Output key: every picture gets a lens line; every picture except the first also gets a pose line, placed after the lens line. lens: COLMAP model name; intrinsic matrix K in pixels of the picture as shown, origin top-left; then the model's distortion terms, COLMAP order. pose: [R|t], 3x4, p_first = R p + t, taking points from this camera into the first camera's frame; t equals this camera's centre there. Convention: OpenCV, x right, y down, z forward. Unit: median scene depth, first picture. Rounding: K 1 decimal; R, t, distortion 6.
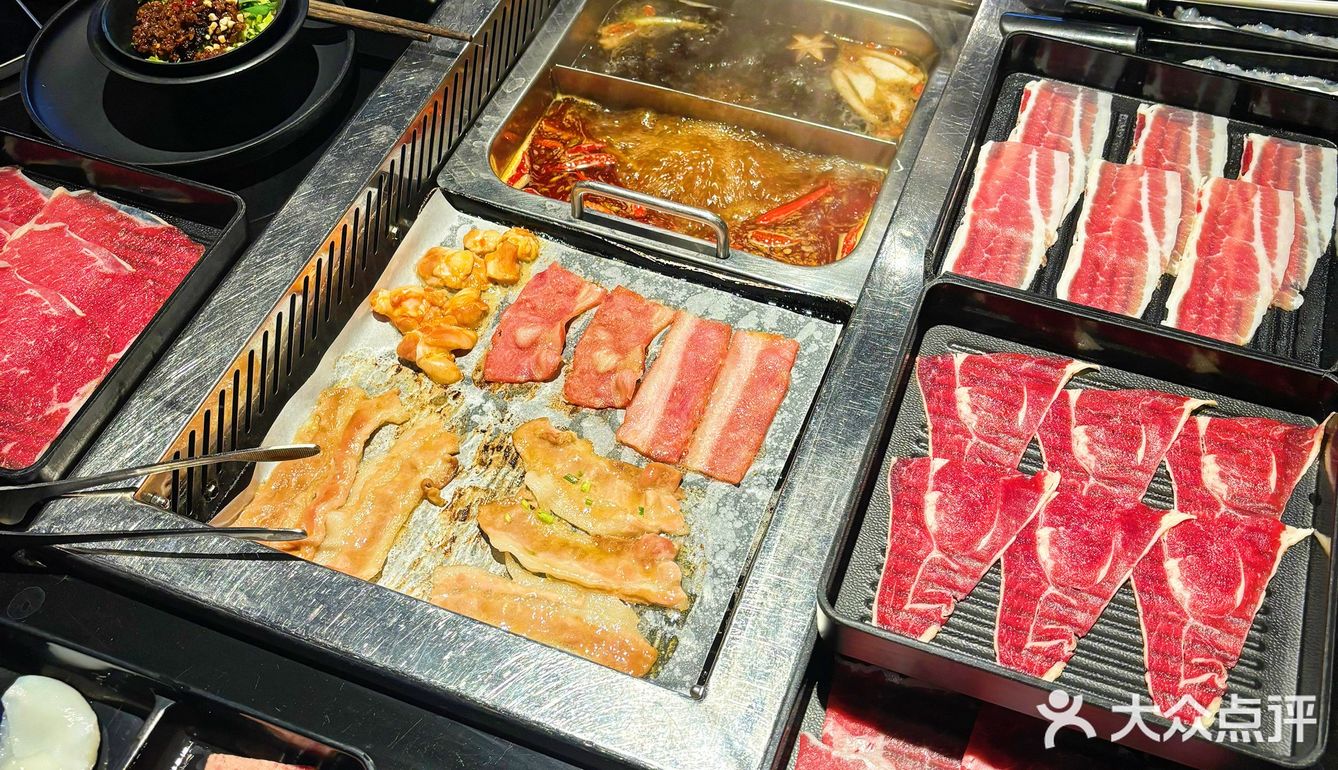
lens RADIAL K [[1322.7, 0, 693.7], [0, 1322.7, 387.9], [0, 0, 1]] dist [0.081534, -0.005990]
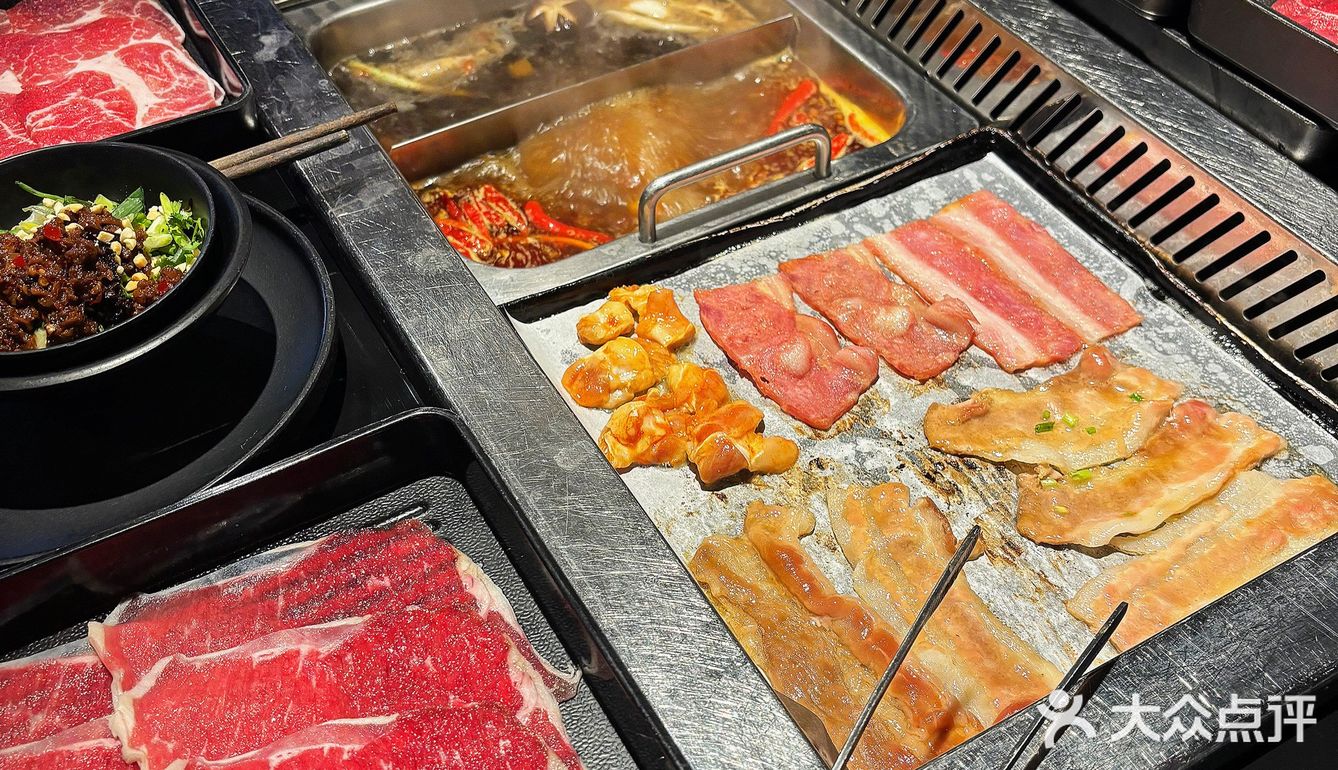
lens RADIAL K [[1322.7, 0, 693.7], [0, 1322.7, 387.9], [0, 0, 1]] dist [0.081534, -0.005990]
pose [[0.638657, -0.558452, 0.529385, -0.551375], [0.621383, 0.780074, 0.073260, -0.113948], [-0.453872, 0.282163, 0.845213, 0.429116]]
